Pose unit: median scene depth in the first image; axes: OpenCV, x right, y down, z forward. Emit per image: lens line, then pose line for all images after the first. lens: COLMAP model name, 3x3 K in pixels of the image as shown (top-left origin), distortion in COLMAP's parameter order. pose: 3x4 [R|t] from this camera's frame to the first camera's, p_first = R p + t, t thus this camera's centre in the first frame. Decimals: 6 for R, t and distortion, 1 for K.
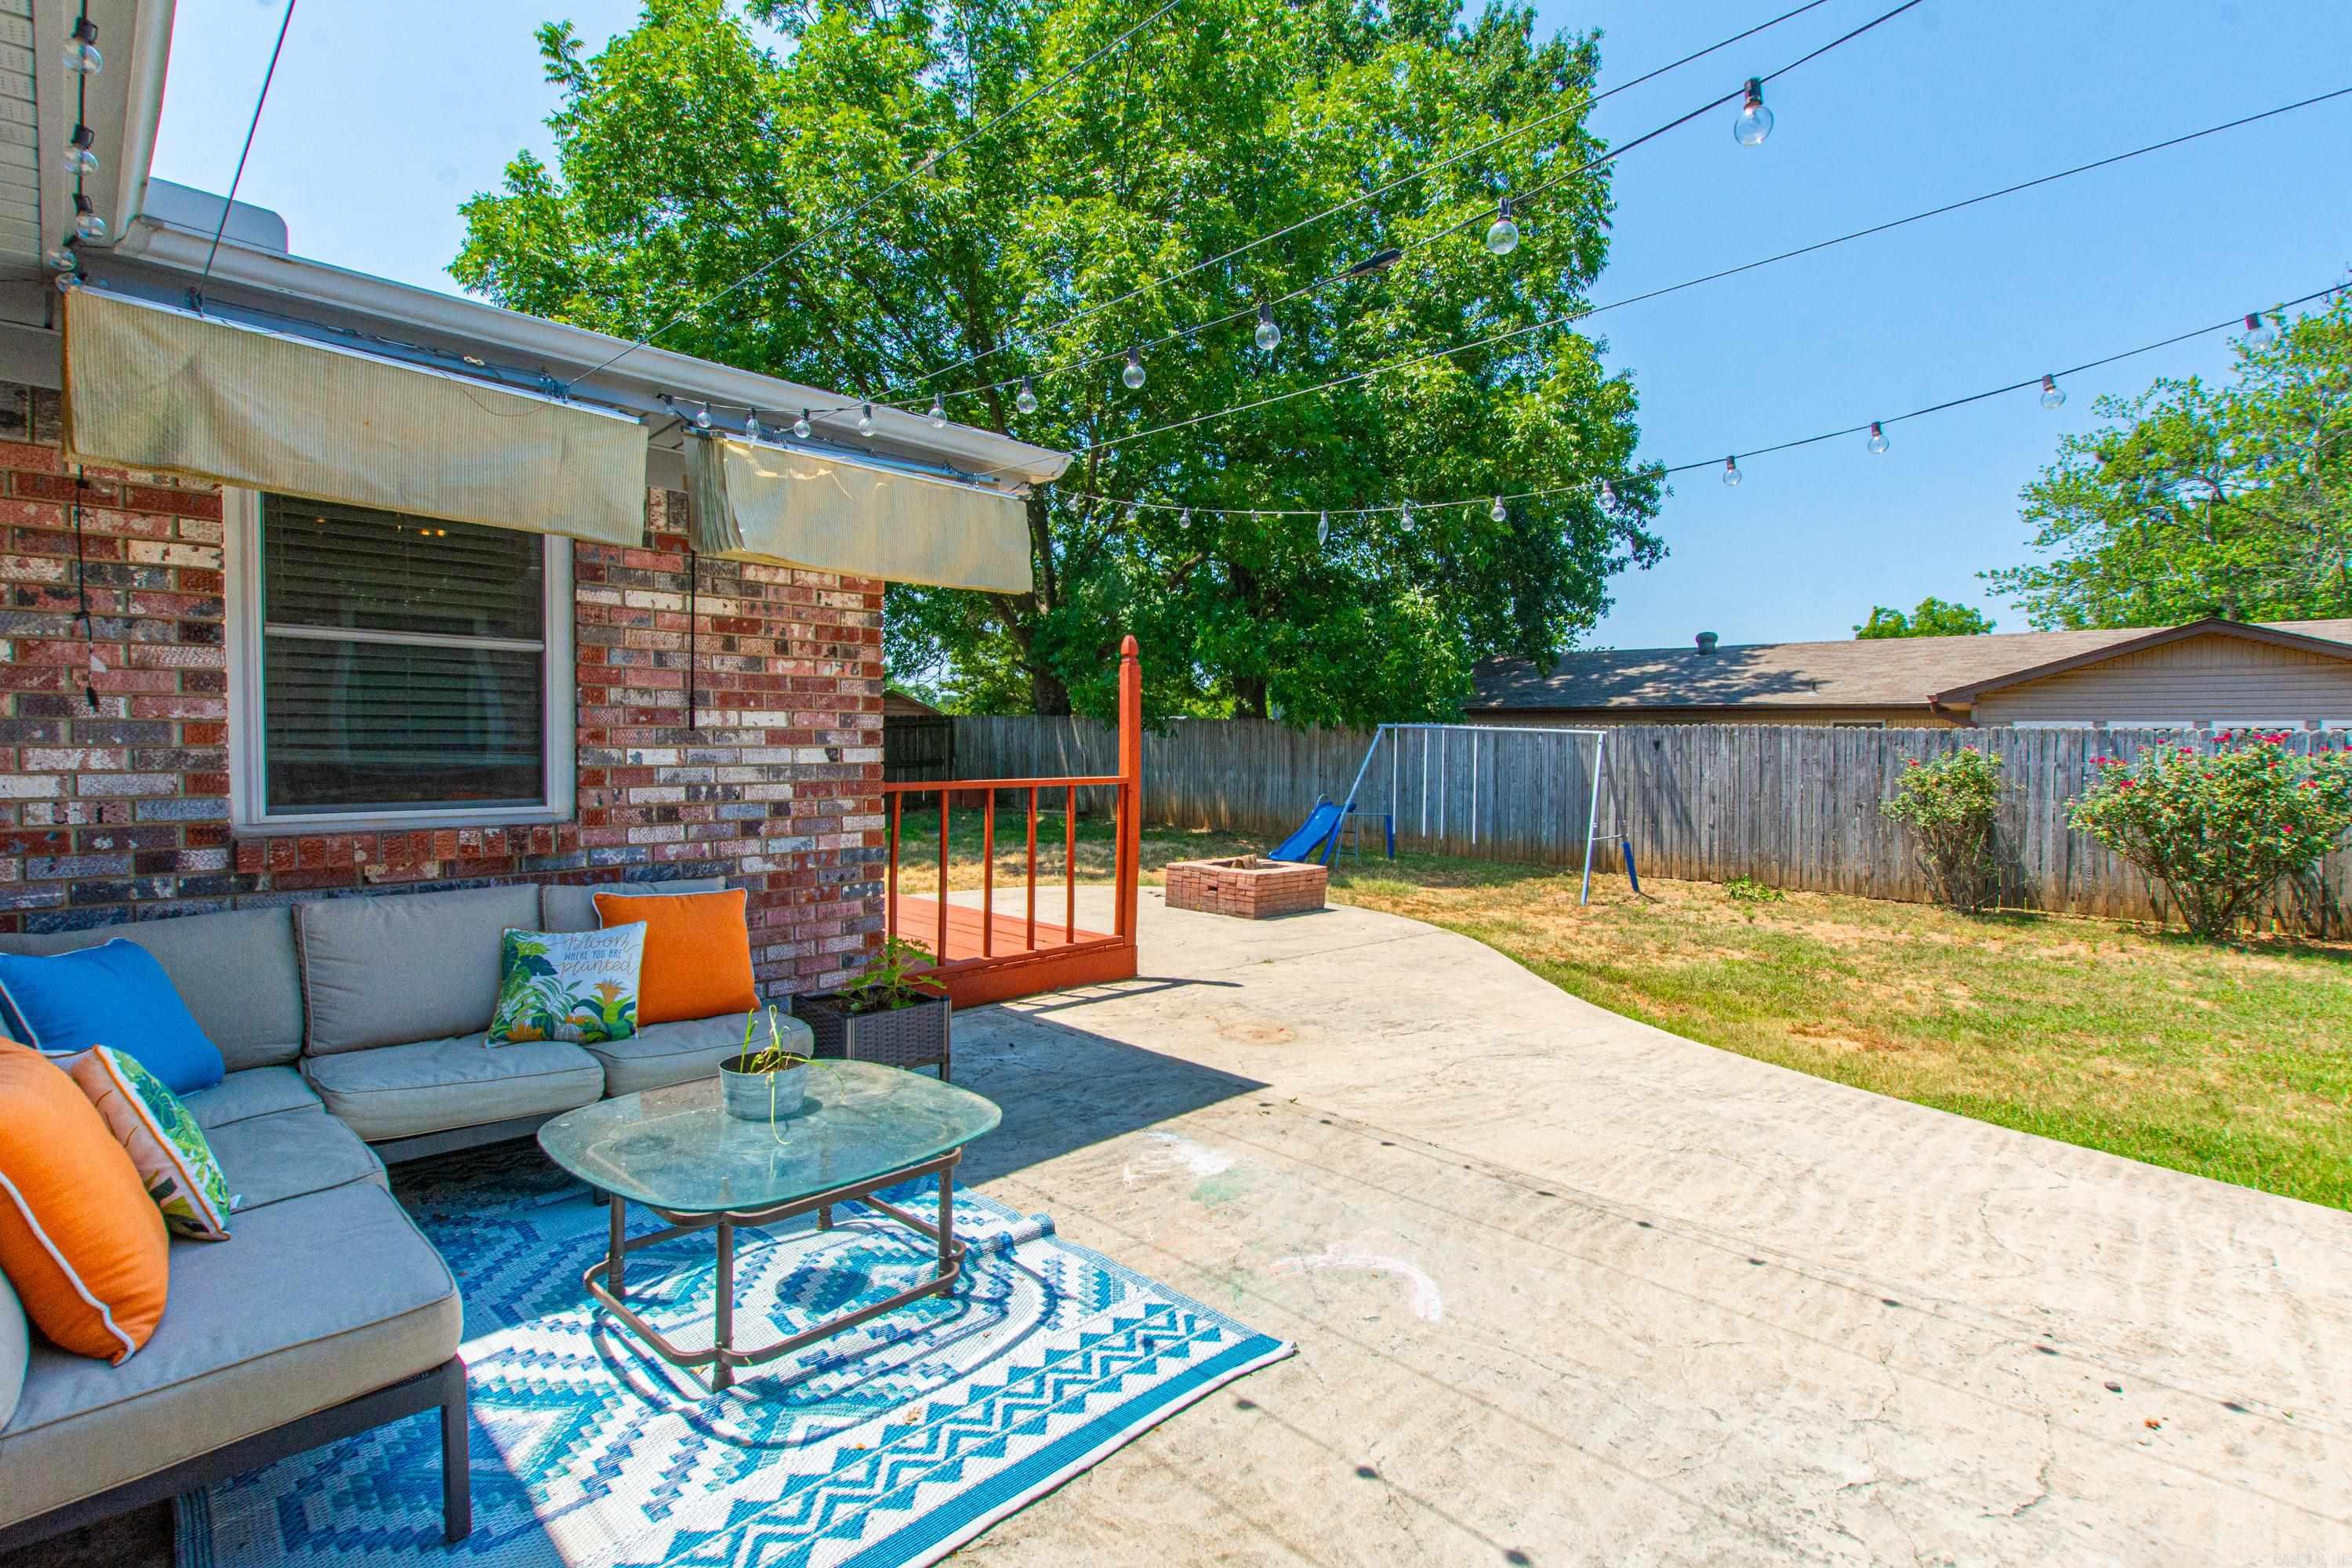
lens RADIAL K [[1106.3, 0, 1185.4], [0, 1106.3, 776.1], [0, 0, 1]] dist [0.000394, -0.000594]
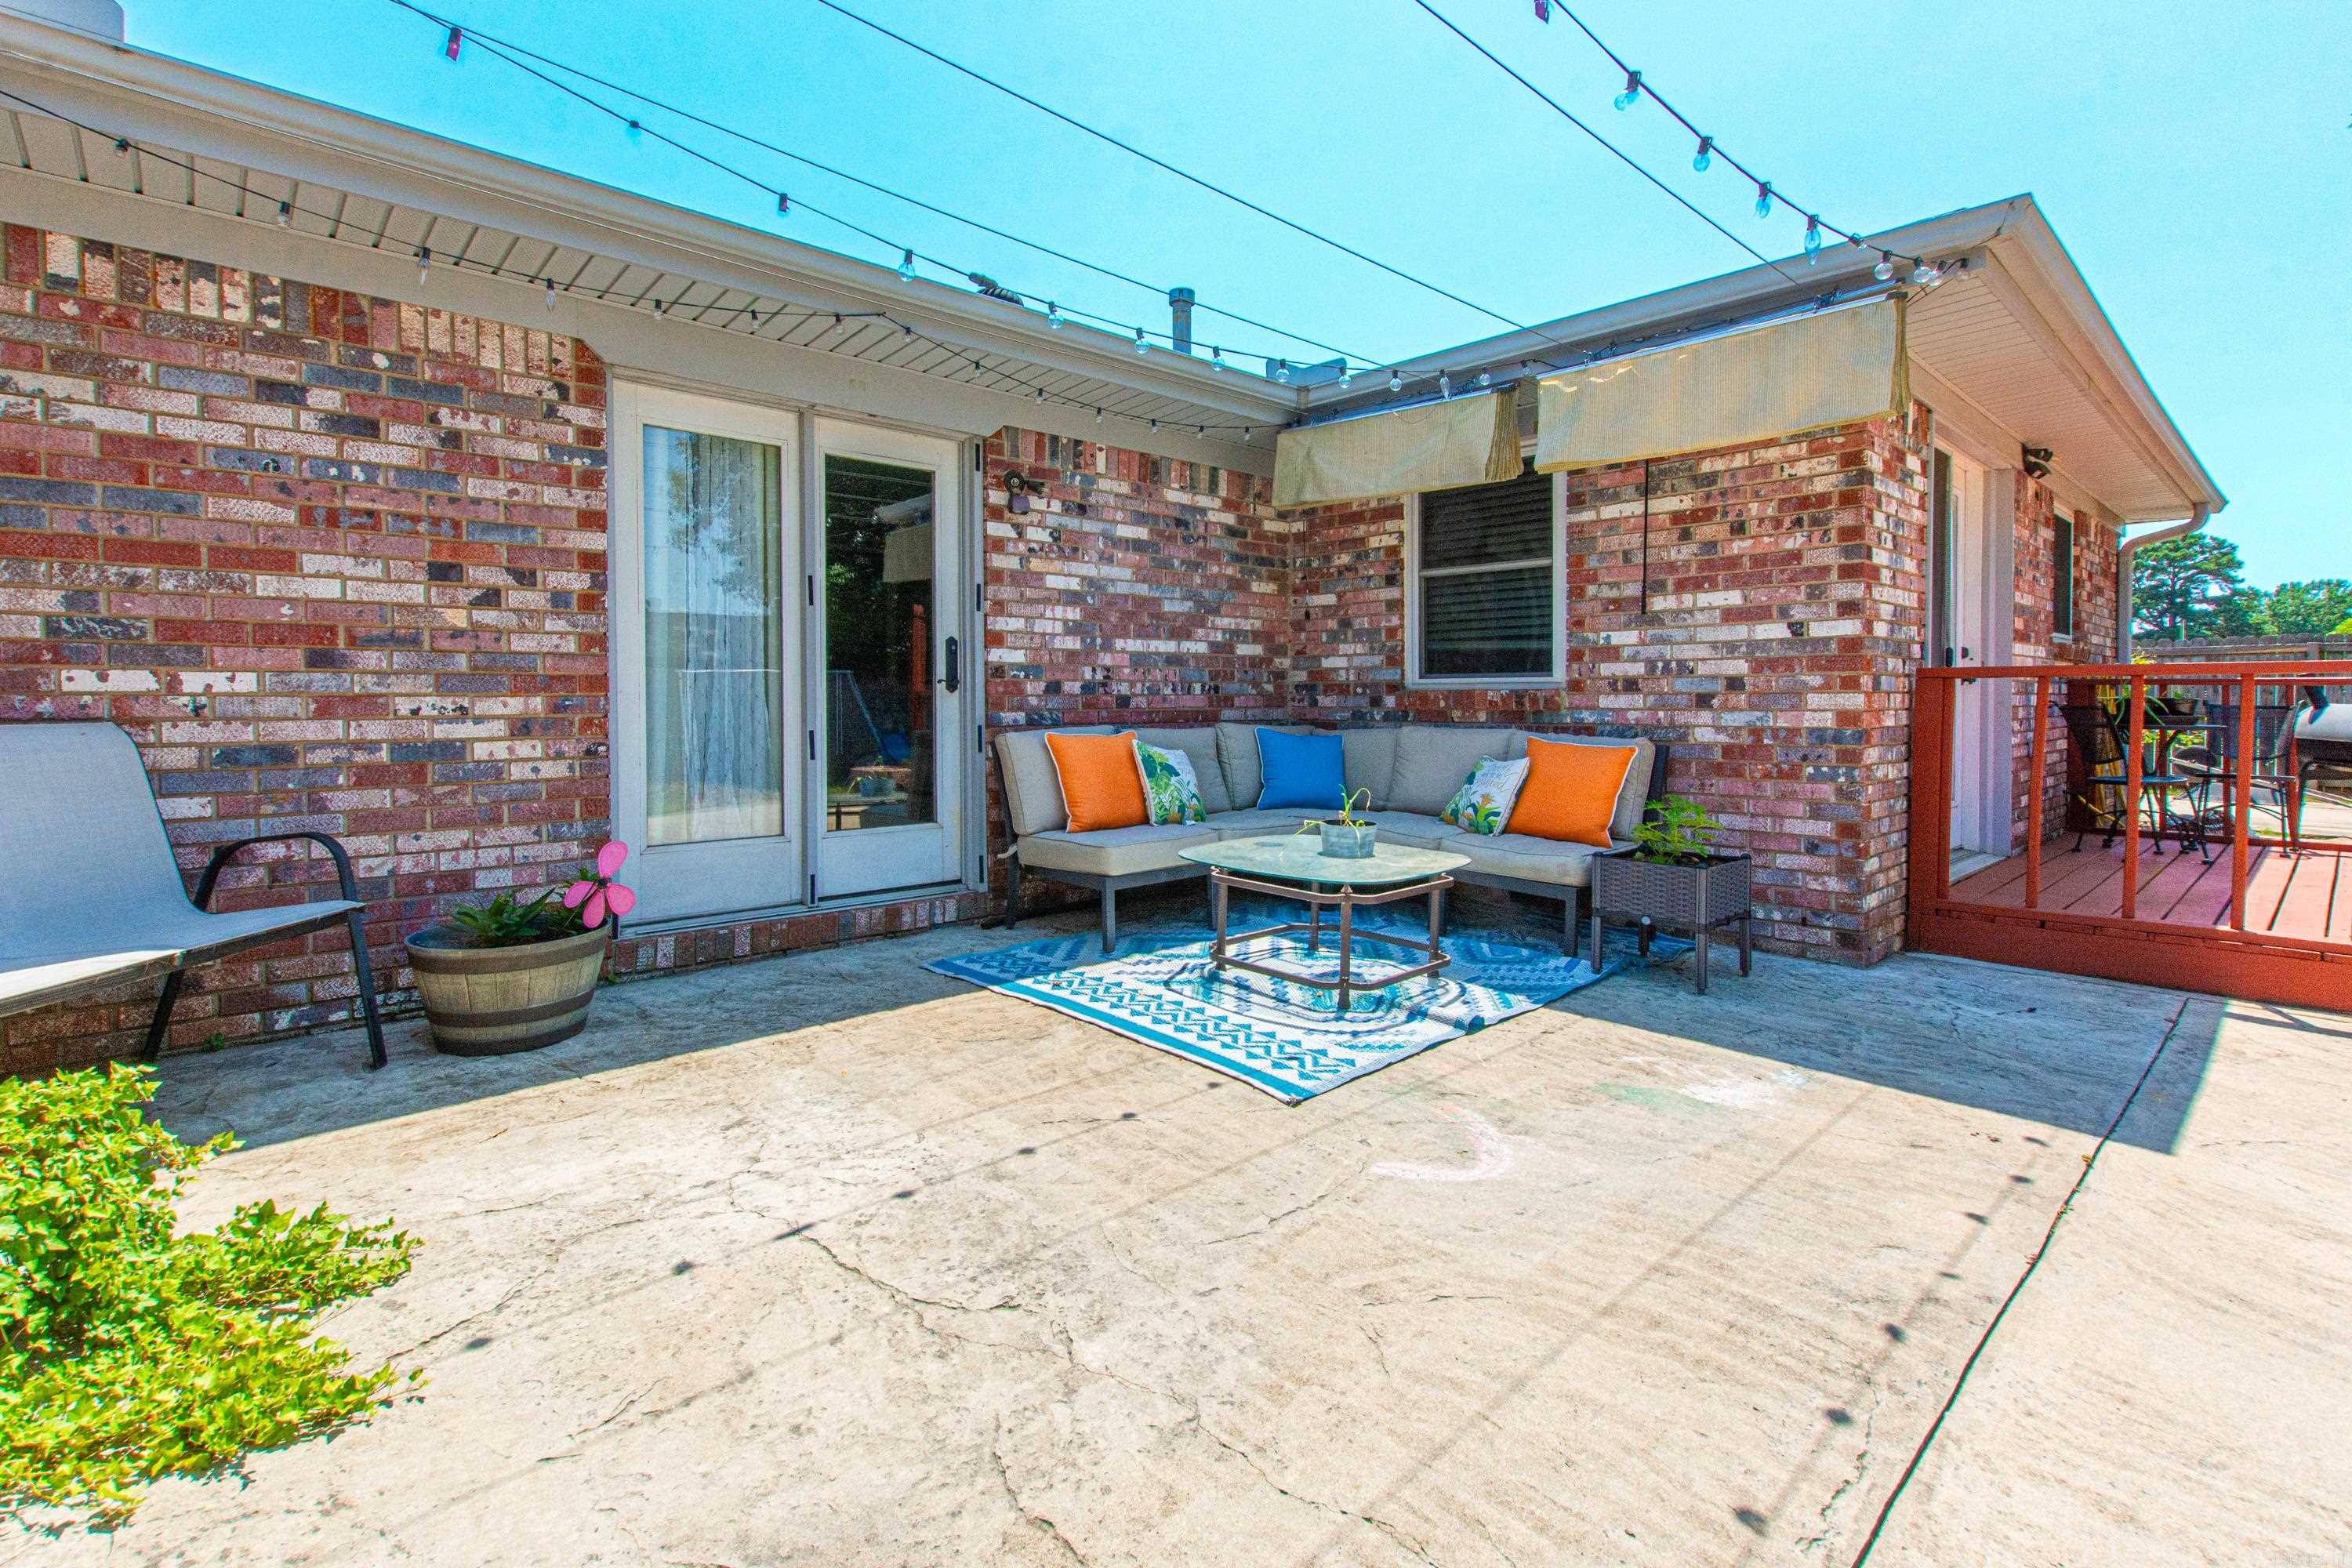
lens RADIAL K [[1031.0, 0, 1132.9], [0, 1031.0, 709.3], [0, 0, 1]] dist [0.009553, -0.007681]
pose [[-0.064687, 0.007963, -0.997874, 0.679854], [-0.032910, 0.999407, 0.010109, 0.066294], [0.997363, 0.033494, -0.064386, 0.525507]]
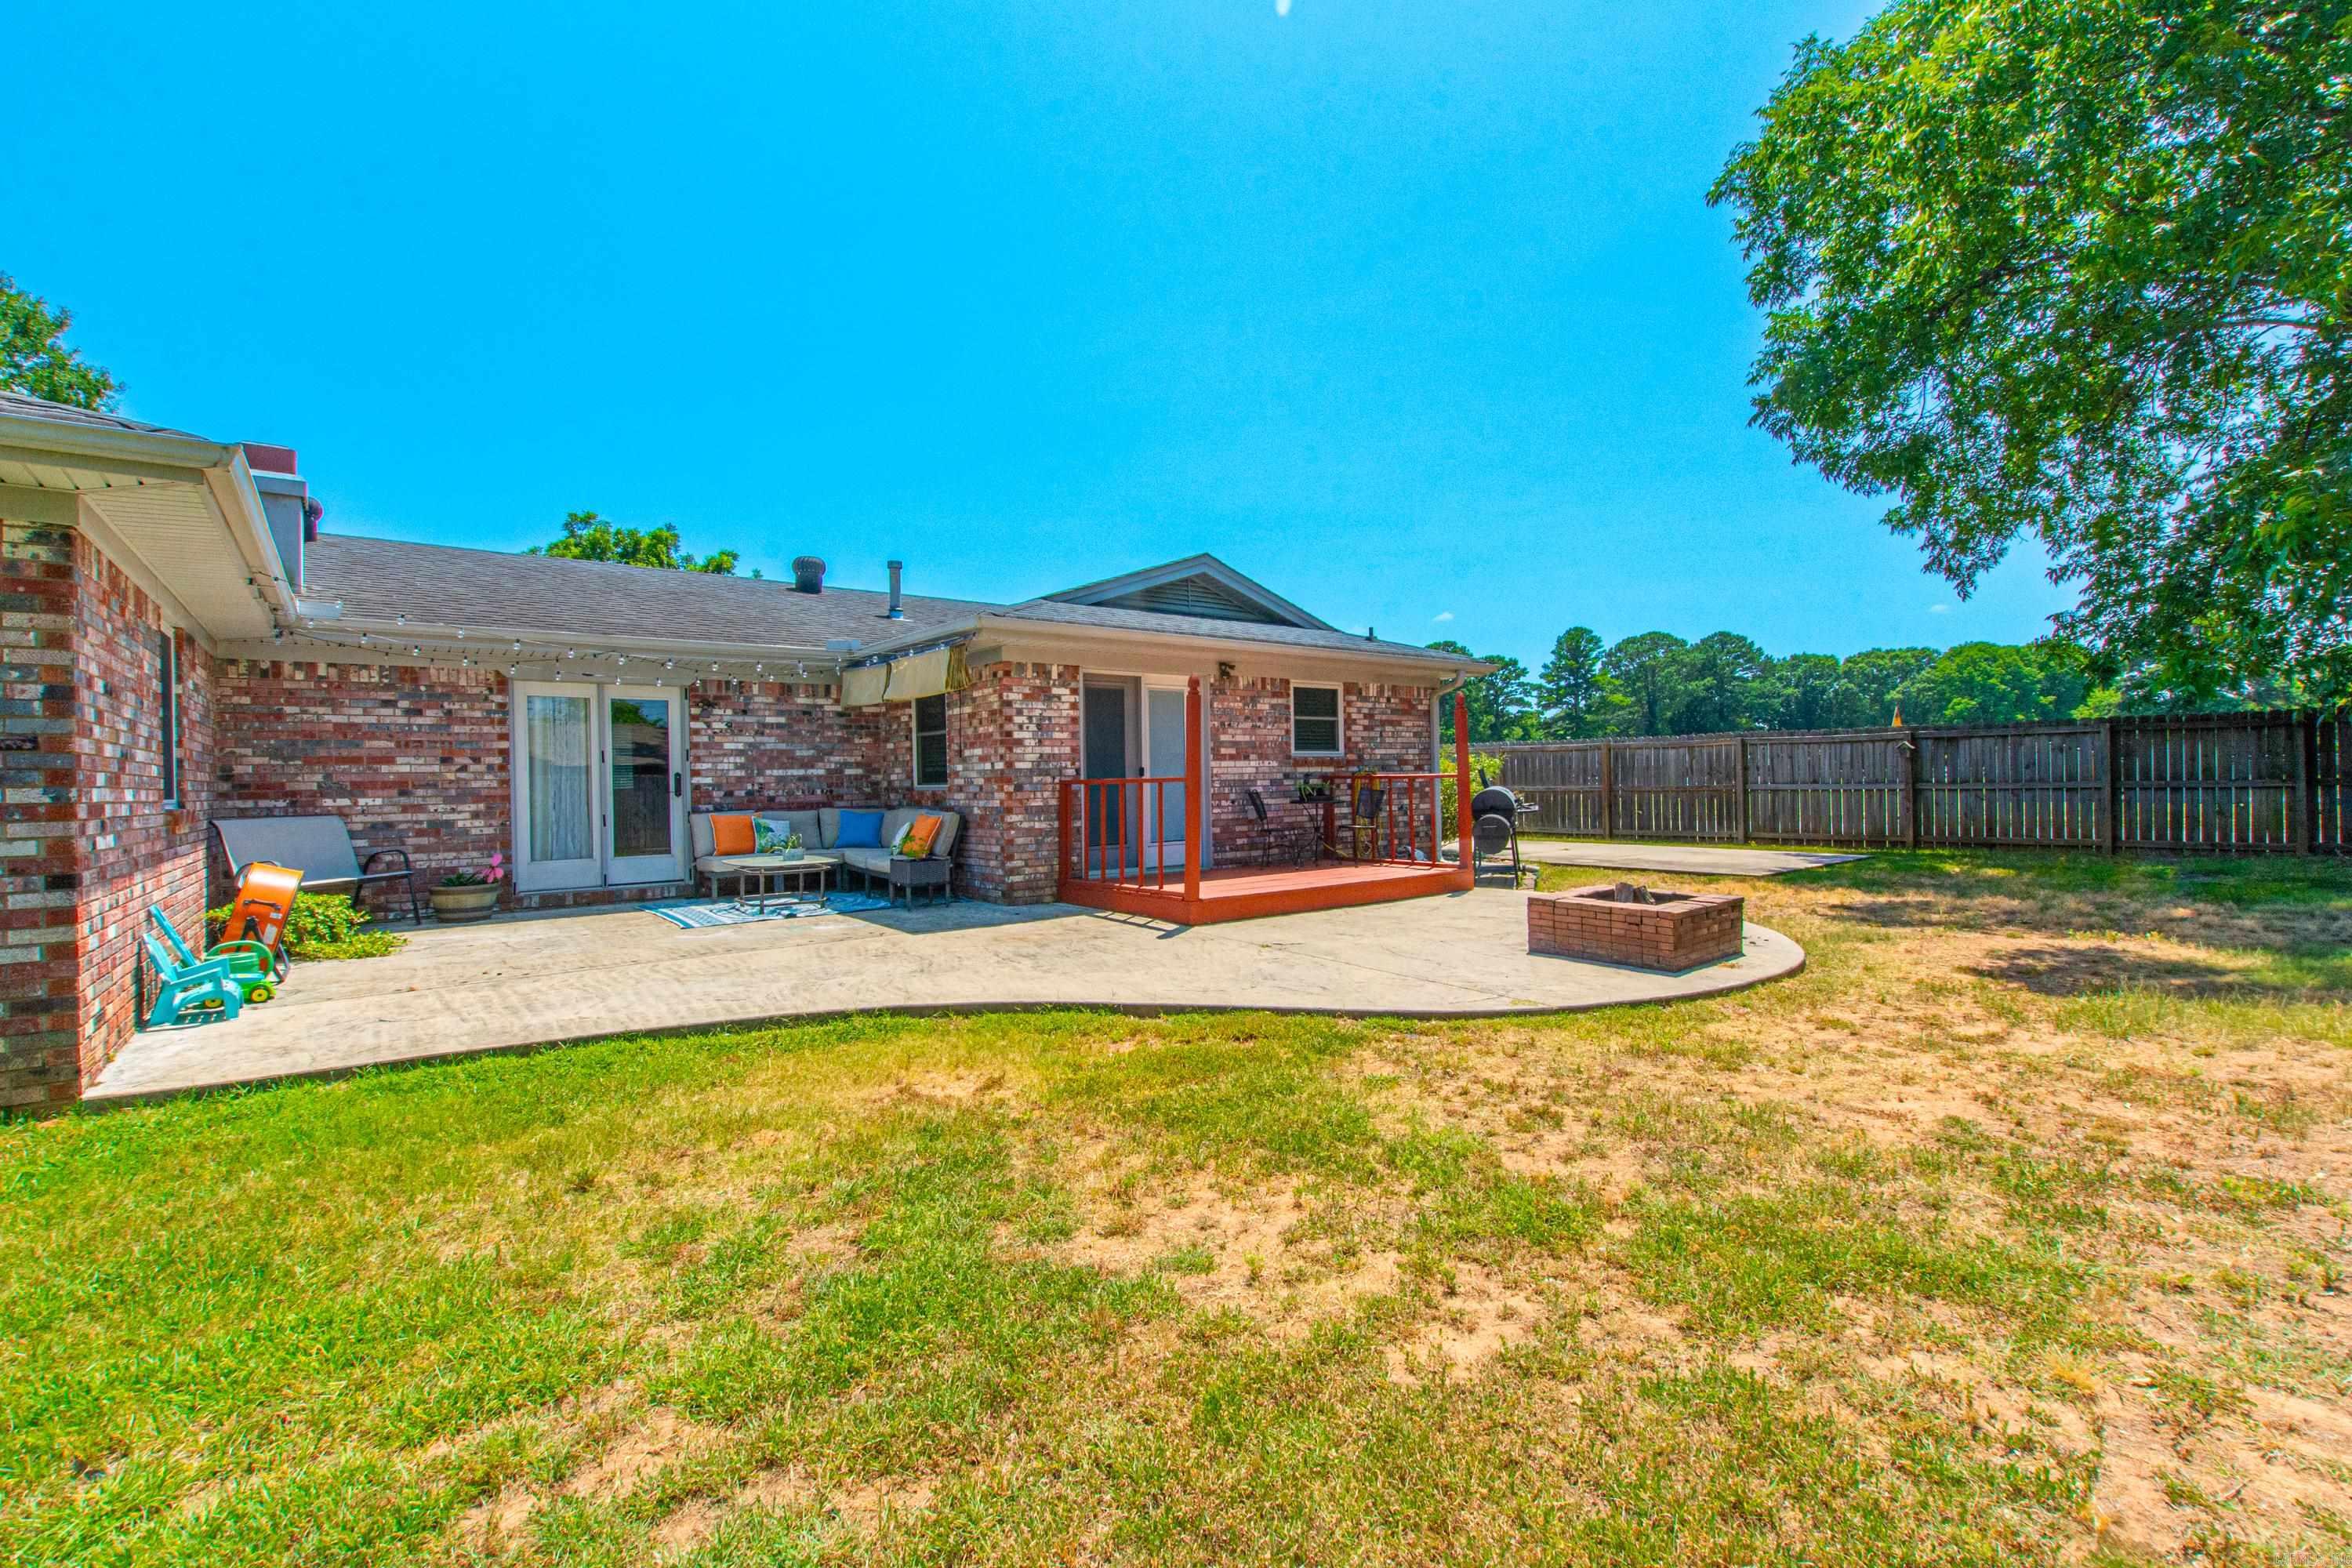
lens RADIAL K [[1031.0, 0, 1186.5], [0, 1031.0, 776.0], [0, 0, 1]] dist [0.009553, -0.007681]
pose [[-0.138923, -0.003783, -0.990296, 1.975826], [-0.014653, 0.999891, -0.001764, -0.002591], [0.990195, 0.014265, -0.138963, 1.907477]]
